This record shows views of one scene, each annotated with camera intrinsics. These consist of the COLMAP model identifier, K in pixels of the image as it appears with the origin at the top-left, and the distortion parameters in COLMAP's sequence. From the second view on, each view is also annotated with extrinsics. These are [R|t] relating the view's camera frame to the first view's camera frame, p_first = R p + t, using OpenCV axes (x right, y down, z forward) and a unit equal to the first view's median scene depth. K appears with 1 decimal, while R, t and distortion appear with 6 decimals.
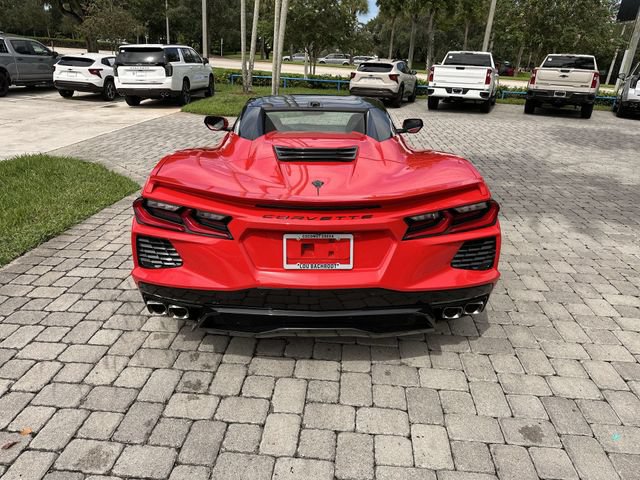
lens RADIAL K [[451.4, 0, 316.0], [0, 451.4, 239.6], [0, 0, 1]] dist [0.027956, -0.038955]
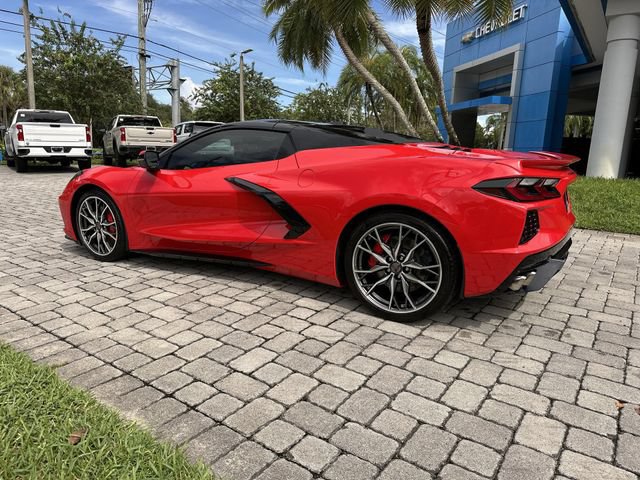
lens RADIAL K [[451.4, 0, 317.1], [0, 451.4, 243.8], [0, 0, 1]] dist [0.027956, -0.038955]
pose [[0.506571, -0.209743, 0.836298, -1.129327], [0.318099, 0.946997, 0.044824, -0.103103], [-0.801373, 0.243319, 0.546440, 0.596957]]
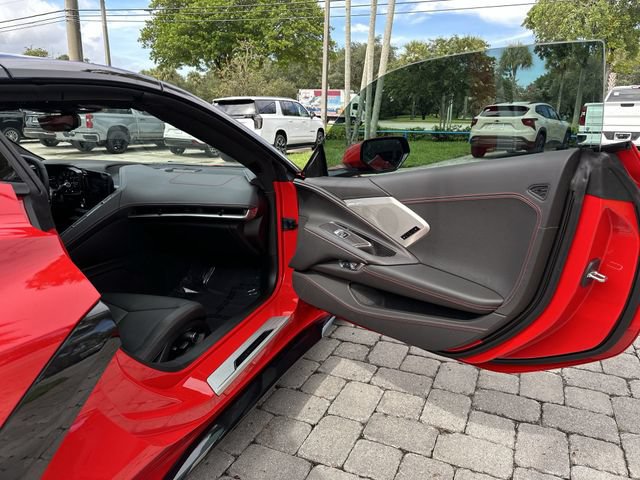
lens RADIAL K [[451.4, 0, 322.4], [0, 451.4, 245.1], [0, 0, 1]] dist [0.027956, -0.038955]
pose [[0.945560, 0.052219, -0.321231, 0.509739], [-0.089500, 0.990709, -0.102400, -0.221118], [0.312899, 0.125576, 0.941448, 1.011097]]
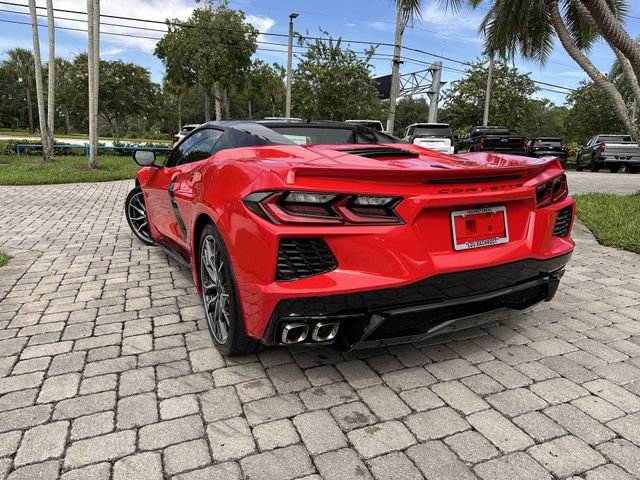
lens RADIAL K [[451.4, 0, 323.8], [0, 451.4, 244.3], [0, 0, 1]] dist [0.027956, -0.038955]
pose [[0.890345, -0.118352, 0.439634, -0.481370], [0.179814, 0.978529, -0.100733, 0.068334], [-0.418273, 0.168739, 0.892510, 0.195788]]
